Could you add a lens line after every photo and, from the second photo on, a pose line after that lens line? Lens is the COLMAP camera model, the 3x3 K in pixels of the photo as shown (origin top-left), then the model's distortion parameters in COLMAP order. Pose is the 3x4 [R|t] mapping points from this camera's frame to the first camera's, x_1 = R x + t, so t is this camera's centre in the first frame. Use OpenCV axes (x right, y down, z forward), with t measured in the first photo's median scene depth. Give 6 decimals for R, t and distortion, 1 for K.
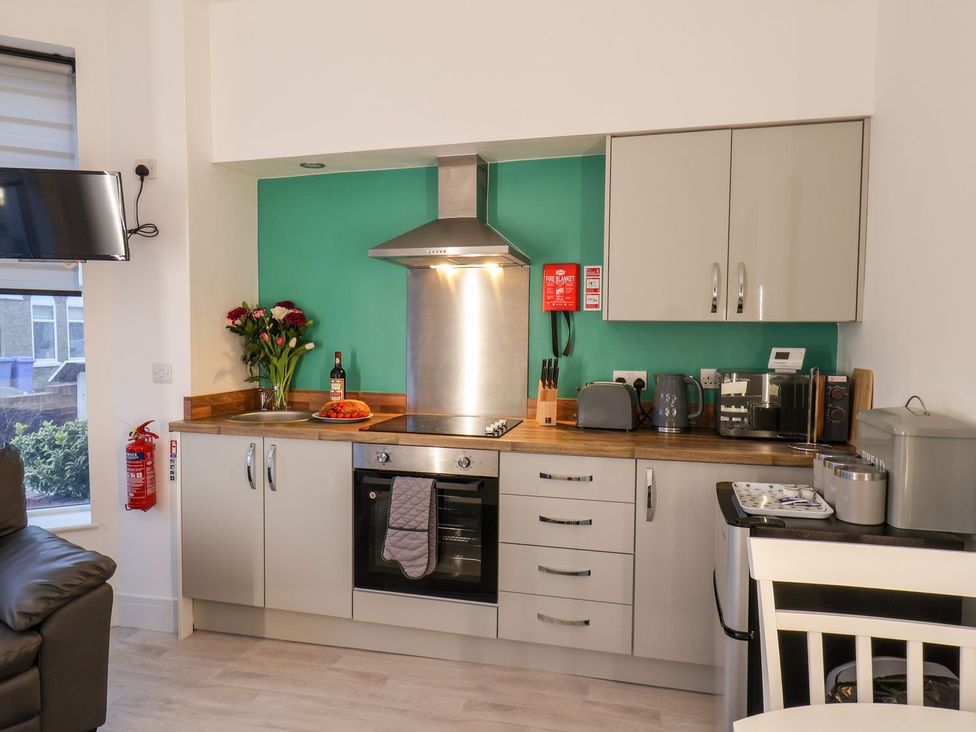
lens RADIAL K [[634.3, 0, 488.0], [0, 634.3, 366.0], [0, 0, 1]] dist [0.004122, -0.000562]
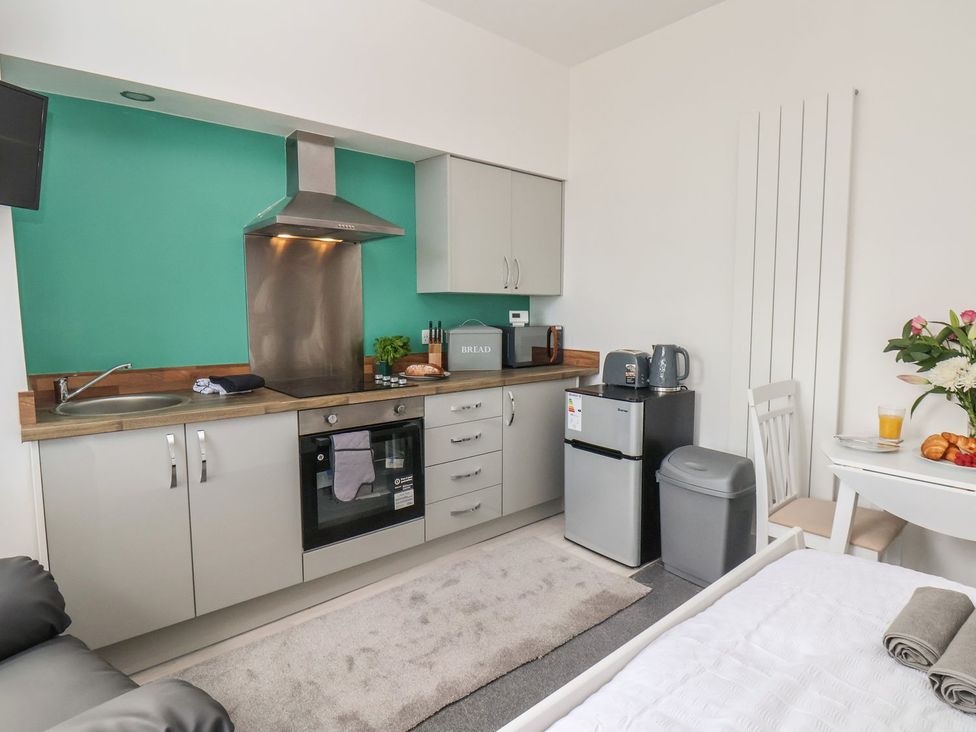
lens RADIAL K [[543.0, 0, 493.8], [0, 543.0, 363.6], [0, 0, 1]] dist [0.003978, -0.019495]
pose [[0.569547, -0.089727, 0.817046, -0.644323], [0.042093, 0.995904, 0.080027, -0.007691], [-0.820880, -0.011187, 0.570991, 0.227895]]
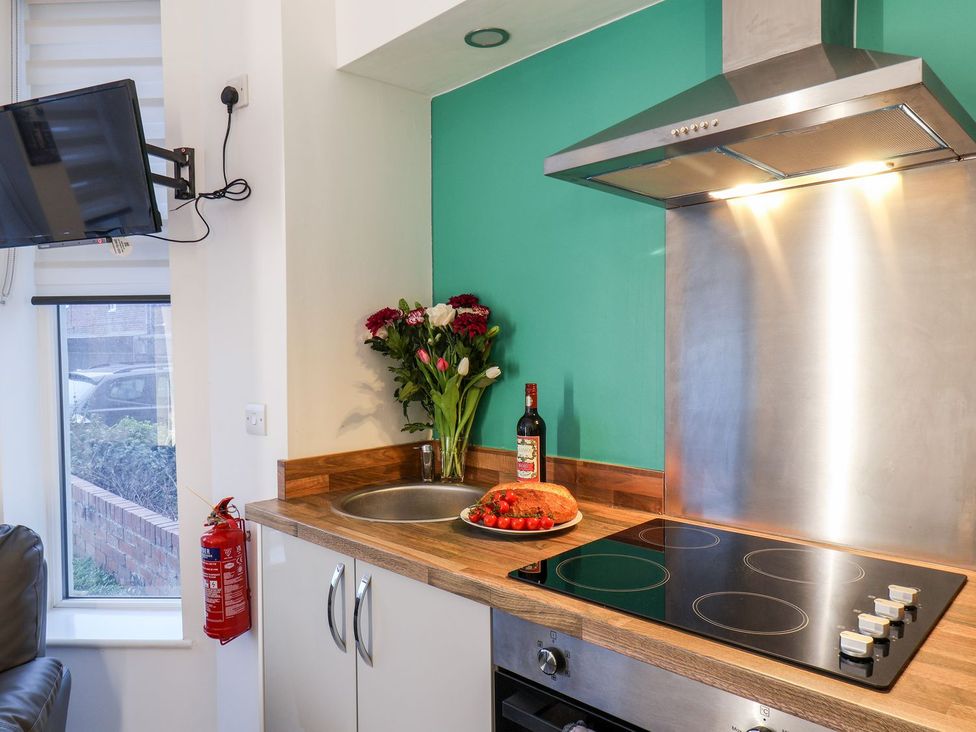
lens RADIAL K [[681.6, 0, 488.0], [0, 681.6, 366.0], [0, 0, 1]] dist [0.010257, 0.000693]
pose [[0.866450, -0.005527, -0.499233, 0.013126], [-0.006041, 0.999749, -0.021553, -0.026242], [0.499227, 0.021691, 0.866199, 0.526926]]
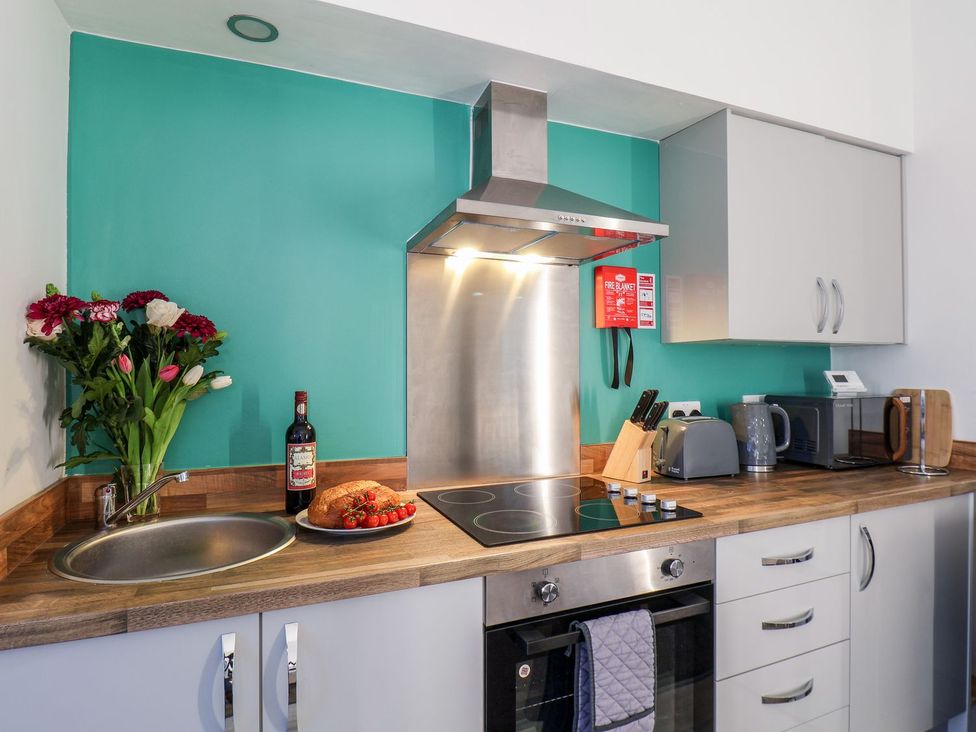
lens RADIAL K [[543.0, 0, 493.8], [0, 543.0, 363.6], [0, 0, 1]] dist [0.003978, -0.019495]
pose [[0.789823, -0.004121, 0.613321, -0.409136], [0.038907, 0.998300, -0.043397, -0.020923], [-0.612099, 0.058138, 0.788641, 0.578018]]
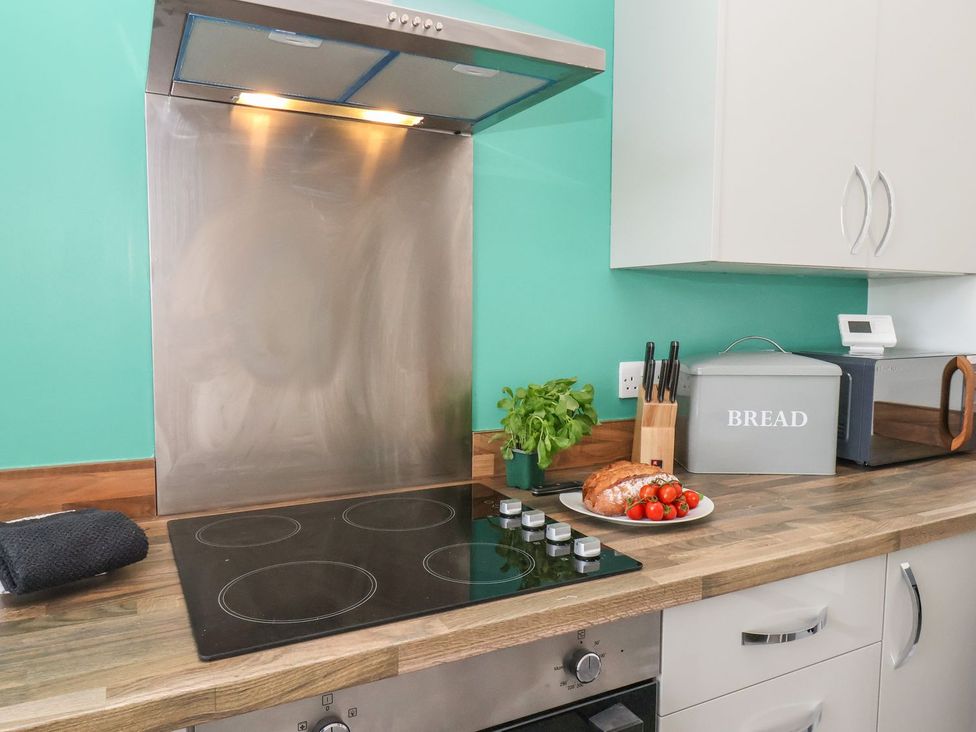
lens RADIAL K [[705.0, 0, 488.0], [0, 705.0, 366.0], [0, 0, 1]] dist [-0.000449, -0.001612]
pose [[0.744861, -0.059926, 0.664523, -0.265220], [0.031417, 0.998004, 0.054784, -0.024771], [-0.666480, -0.019929, 0.745257, 0.636598]]
